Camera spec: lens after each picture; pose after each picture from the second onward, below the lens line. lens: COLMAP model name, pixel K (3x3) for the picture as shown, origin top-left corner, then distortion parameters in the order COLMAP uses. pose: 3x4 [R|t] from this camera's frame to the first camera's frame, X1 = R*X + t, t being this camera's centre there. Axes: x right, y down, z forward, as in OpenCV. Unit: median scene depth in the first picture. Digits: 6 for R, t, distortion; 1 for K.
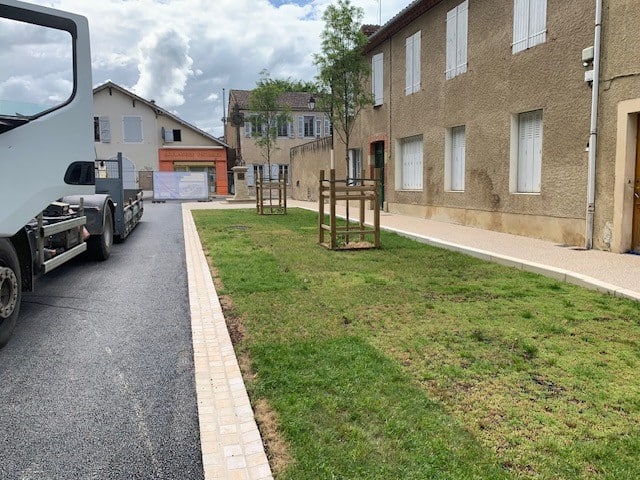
lens RADIAL K [[485.7, 0, 316.1], [0, 485.7, 231.2], [0, 0, 1]] dist [0.004270, -0.000094]
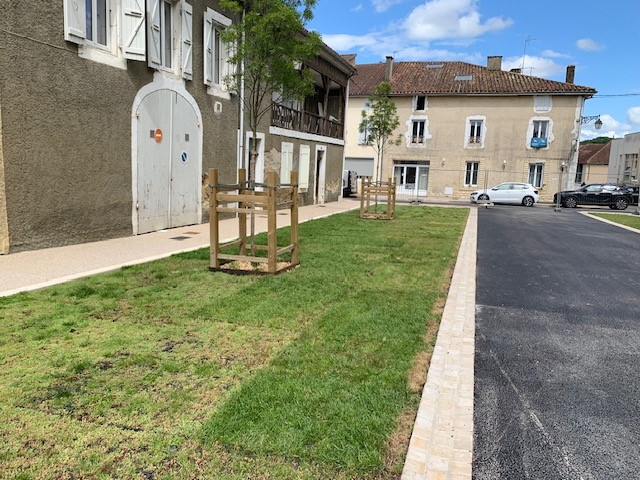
lens RADIAL K [[485.7, 0, 316.1], [0, 485.7, 231.2], [0, 0, 1]] dist [0.004270, -0.000094]
pose [[-0.829538, -0.088928, 0.551325, -0.452325], [0.038039, 0.975949, 0.214653, -0.199493], [-0.557154, 0.199034, -0.806204, 1.750961]]
